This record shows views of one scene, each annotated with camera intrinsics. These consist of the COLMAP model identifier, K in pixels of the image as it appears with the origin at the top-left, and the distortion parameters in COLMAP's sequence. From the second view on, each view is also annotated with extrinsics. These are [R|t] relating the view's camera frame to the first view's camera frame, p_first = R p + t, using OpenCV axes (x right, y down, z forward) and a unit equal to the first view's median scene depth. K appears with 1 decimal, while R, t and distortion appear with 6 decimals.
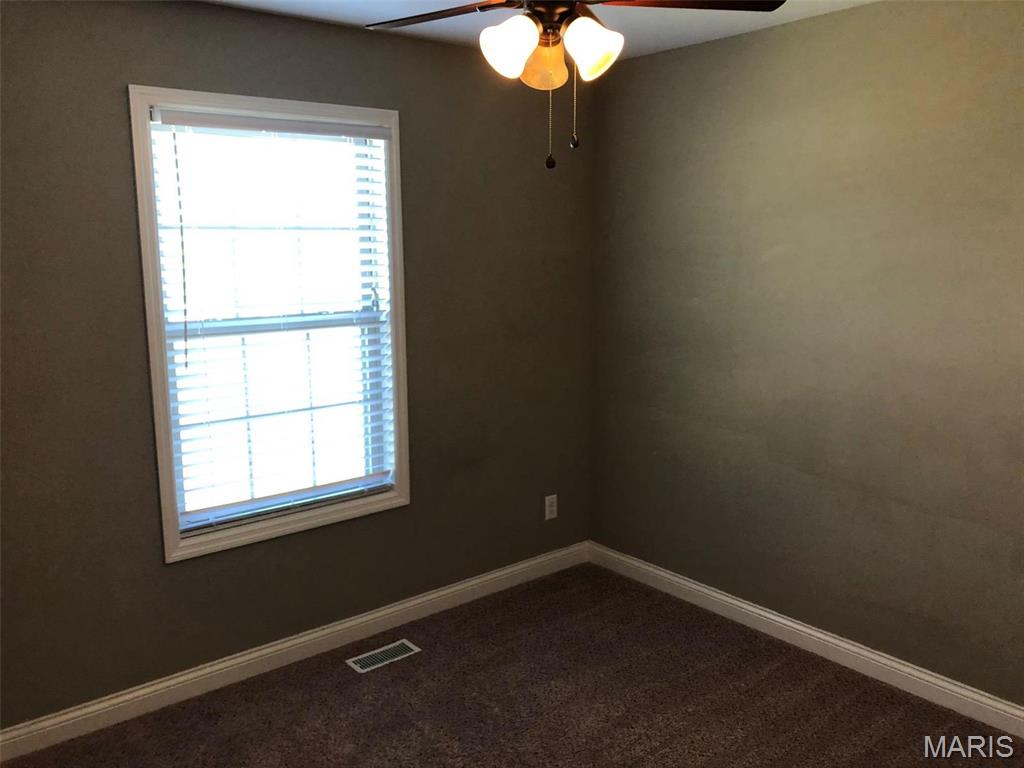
lens RADIAL K [[845.5, 0, 511.8], [0, 845.5, 376.7], [0, 0, 1]] dist [0.094173, -0.176548]
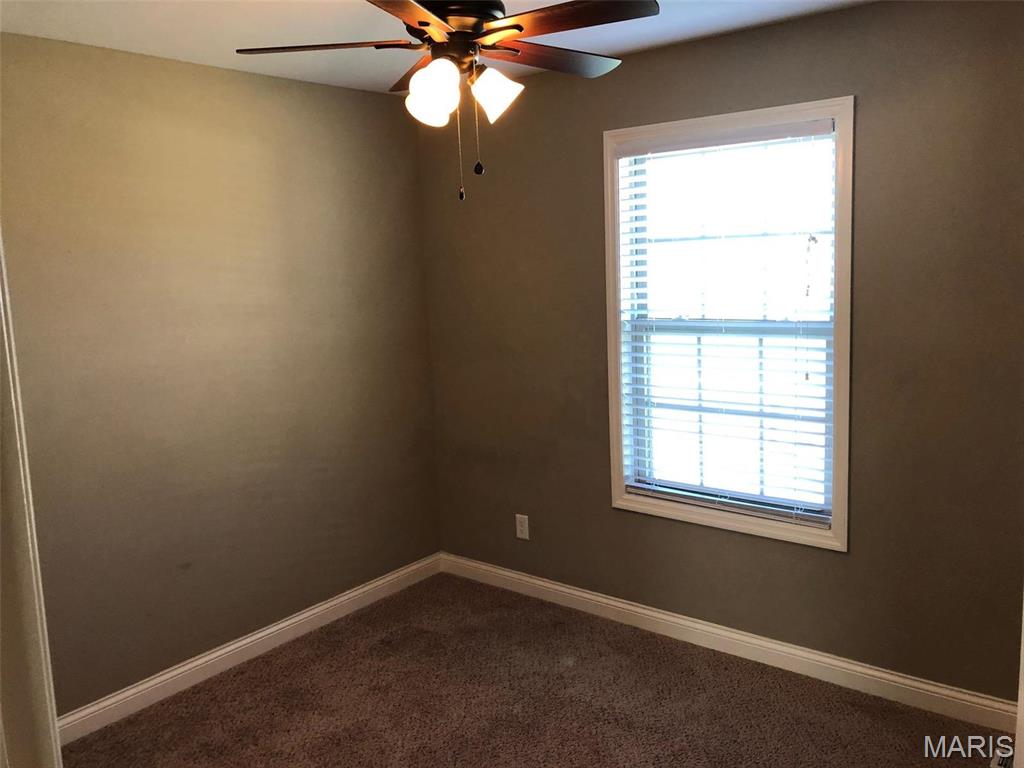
lens RADIAL K [[816.3, 0, 513.7], [0, 816.3, 360.2], [0, 0, 1]] dist [0.086791, -0.151821]
pose [[0.230743, 0.128878, -0.964442, 0.663430], [-0.124042, 0.986998, 0.102215, -0.095207], [0.965076, 0.096046, 0.243729, 0.516931]]
